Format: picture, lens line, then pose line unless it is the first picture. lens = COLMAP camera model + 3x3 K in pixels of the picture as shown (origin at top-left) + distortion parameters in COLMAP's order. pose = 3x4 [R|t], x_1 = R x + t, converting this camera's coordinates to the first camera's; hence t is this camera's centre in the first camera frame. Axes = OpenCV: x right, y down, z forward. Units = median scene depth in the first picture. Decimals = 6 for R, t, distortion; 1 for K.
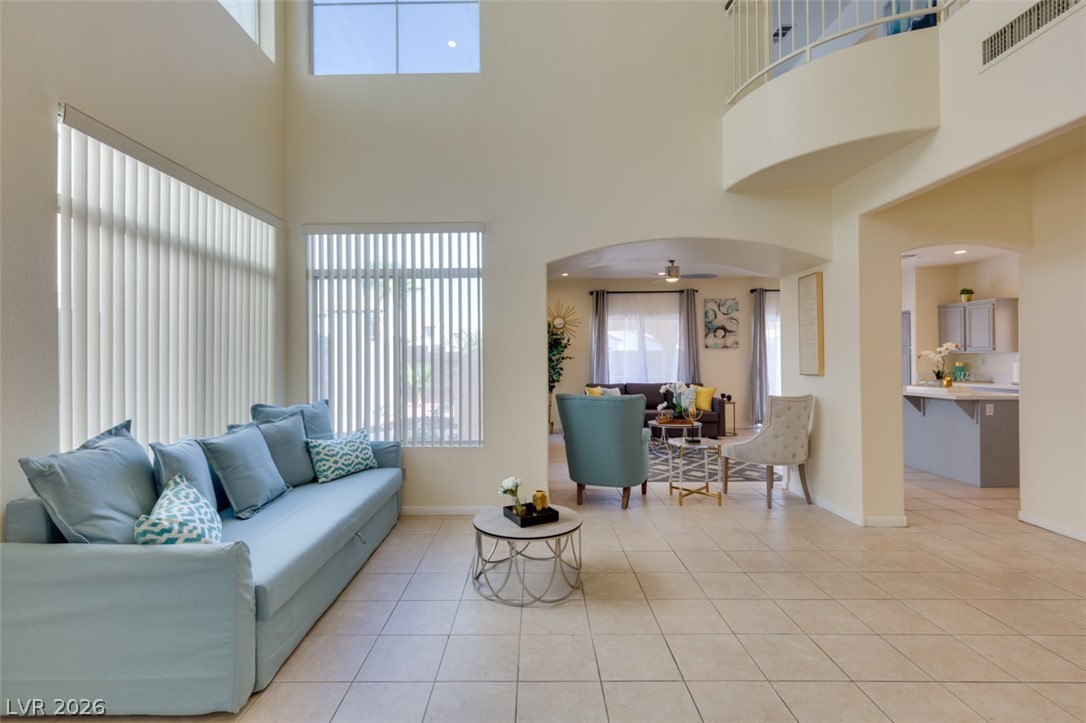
lens RADIAL K [[486.2, 0, 529.3], [0, 486.2, 357.6], [0, 0, 1]] dist [0.006725, -0.001676]
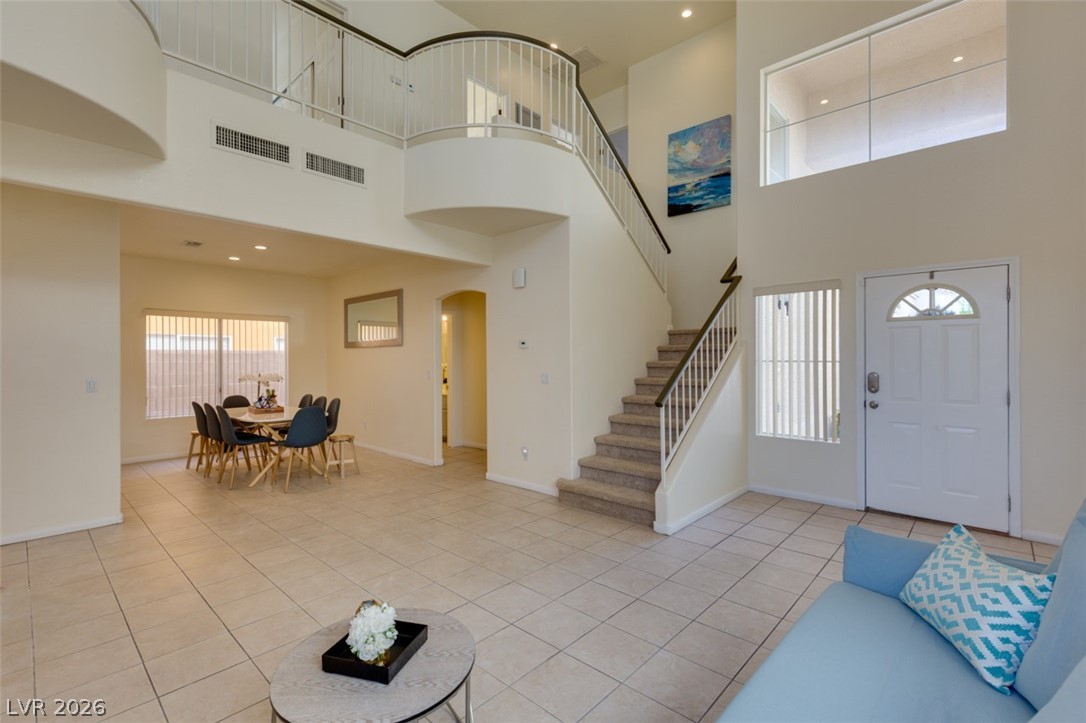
lens RADIAL K [[486.2, 0, 544.0], [0, 486.2, 358.0], [0, 0, 1]] dist [0.006725, -0.001676]
pose [[-0.743170, 0.012749, 0.668981, -0.367916], [0.008186, 0.999917, -0.009962, -0.007005], [-0.669053, -0.001928, -0.743212, 0.896279]]
